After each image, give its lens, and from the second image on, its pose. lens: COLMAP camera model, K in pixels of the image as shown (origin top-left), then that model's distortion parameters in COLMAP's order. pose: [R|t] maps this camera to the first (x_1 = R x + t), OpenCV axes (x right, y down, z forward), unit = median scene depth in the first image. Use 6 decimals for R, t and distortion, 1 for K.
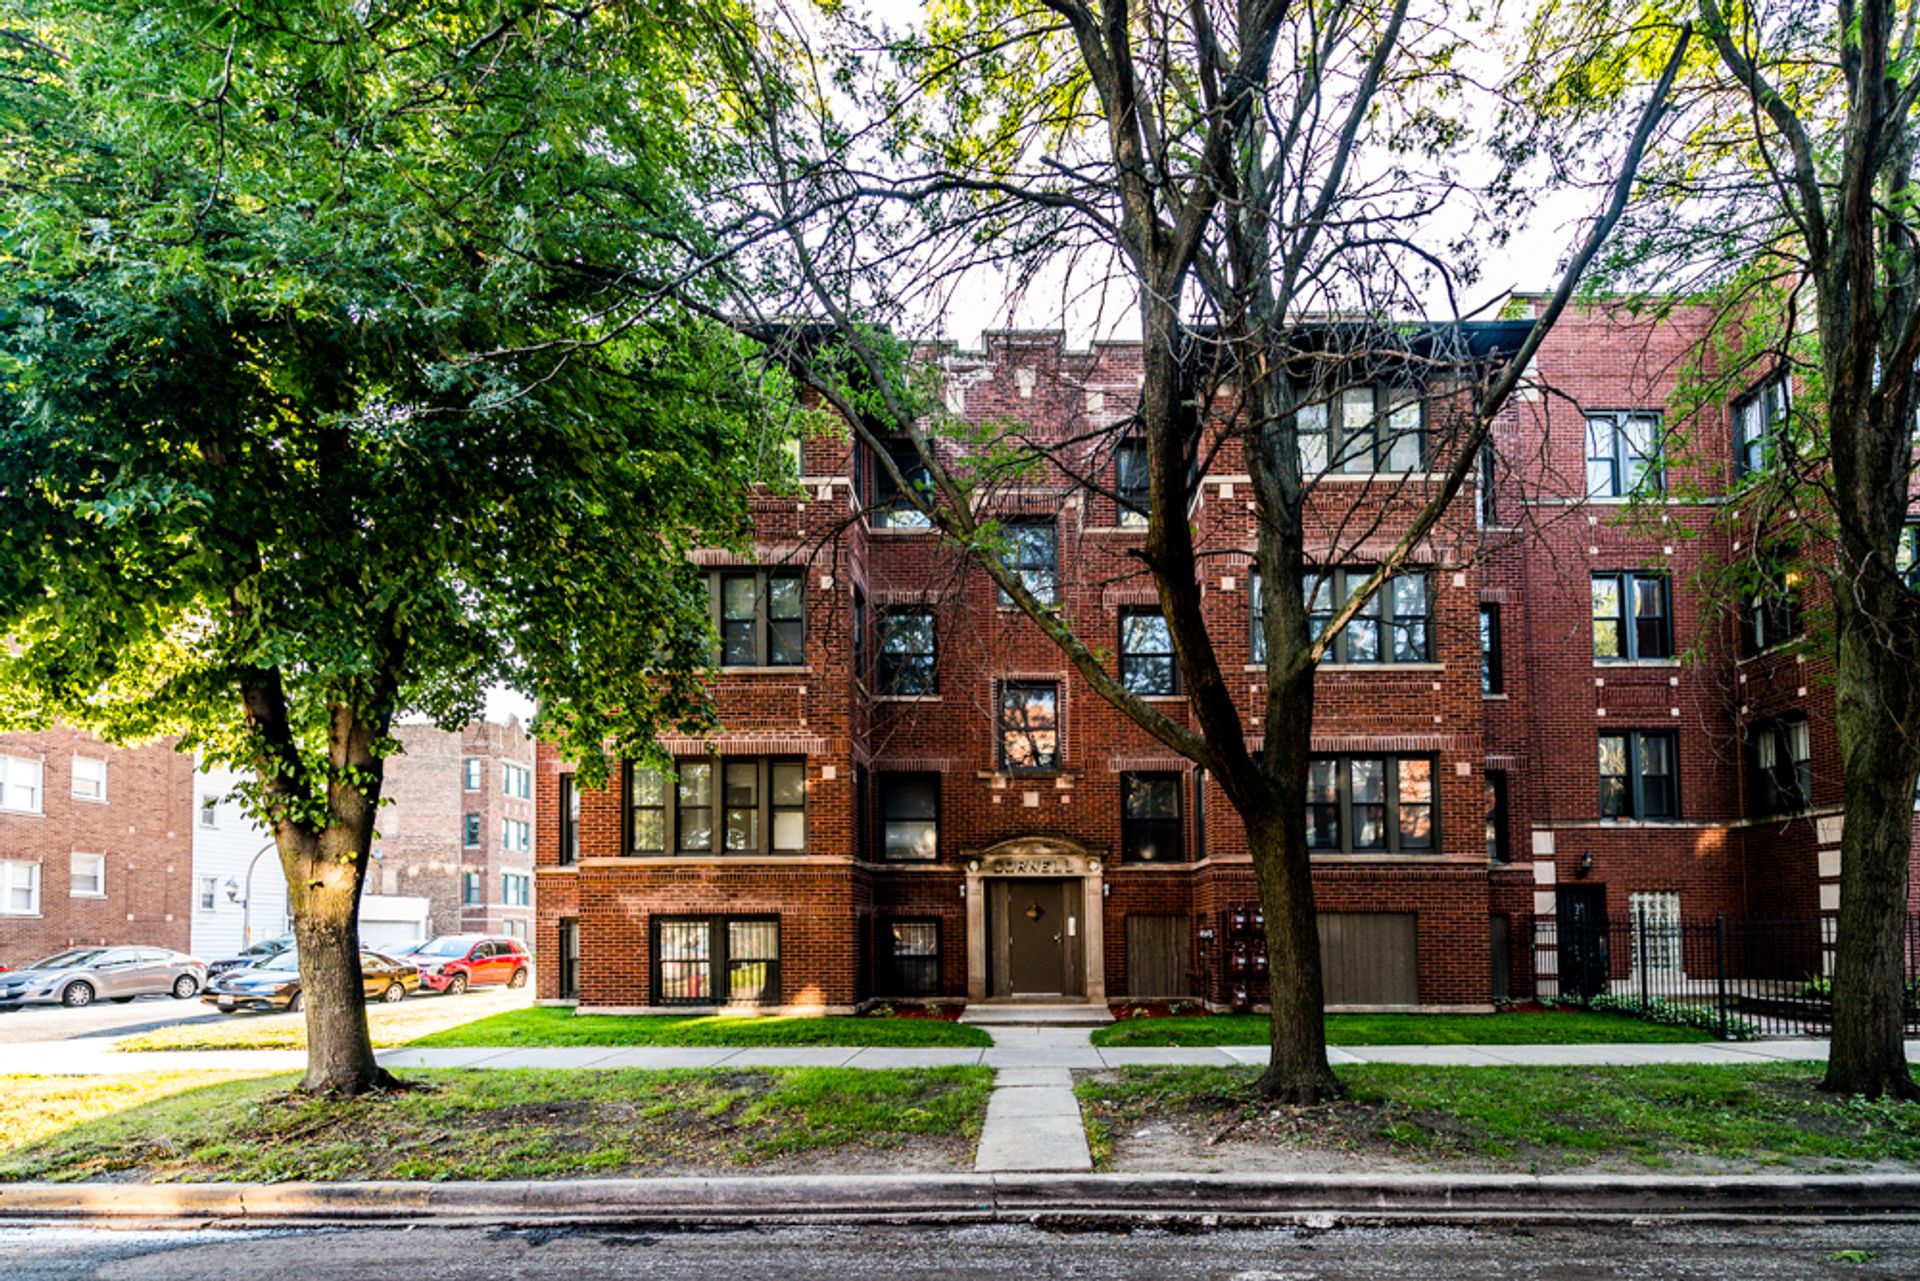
lens RADIAL K [[929.7, 0, 989.3], [0, 929.7, 894.8], [0, 0, 1]] dist [-0.001540, -0.000099]
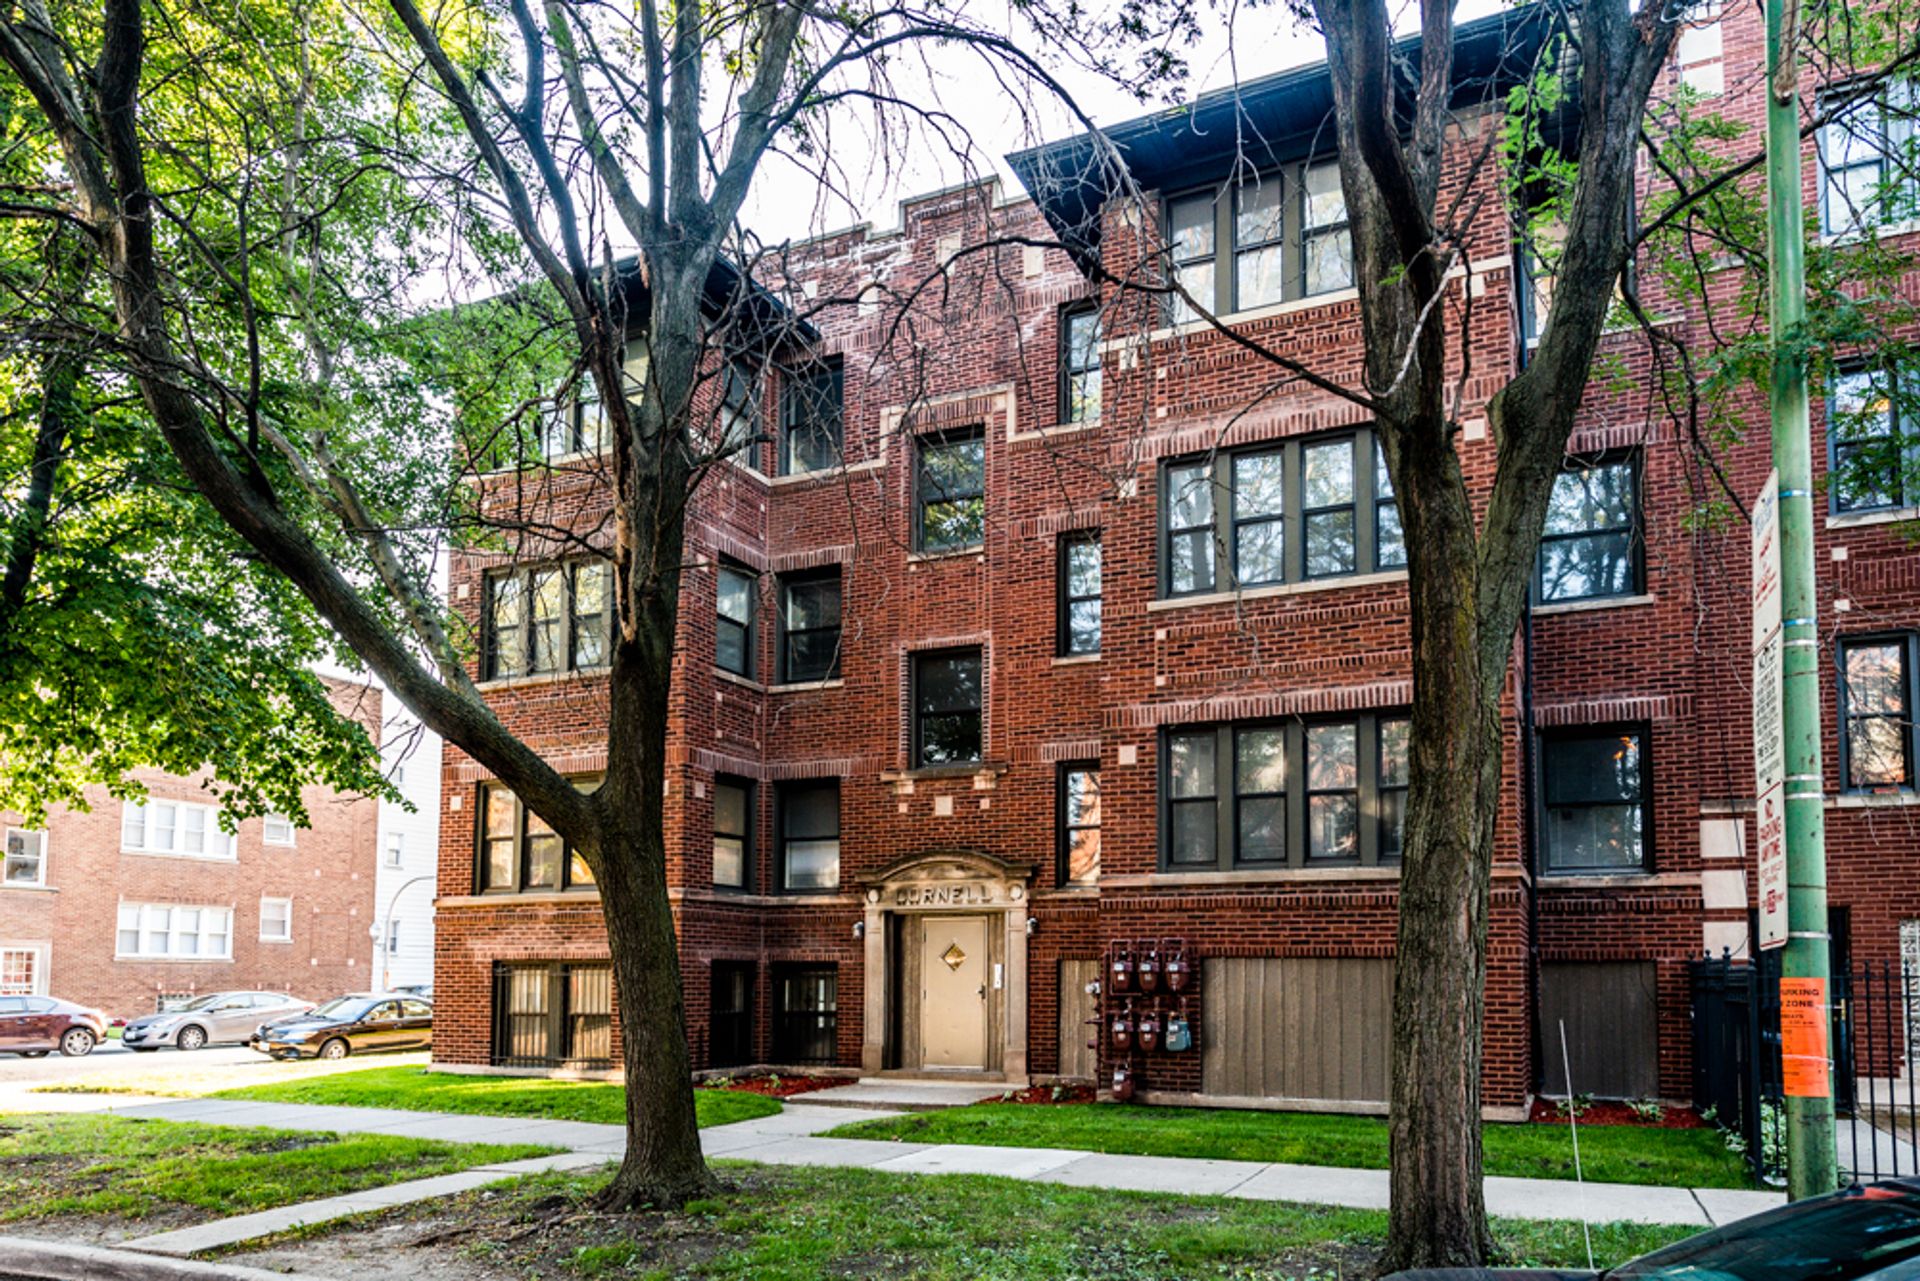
lens RADIAL K [[1276.8, 0, 935.4], [0, 1276.8, 857.2], [0, 0, 1]] dist [0.005895, -0.005693]
pose [[0.913170, -0.032828, -0.406255, 0.459061], [0.010079, 0.998265, -0.058013, -0.001897], [0.407454, 0.048881, 0.911917, 0.059240]]
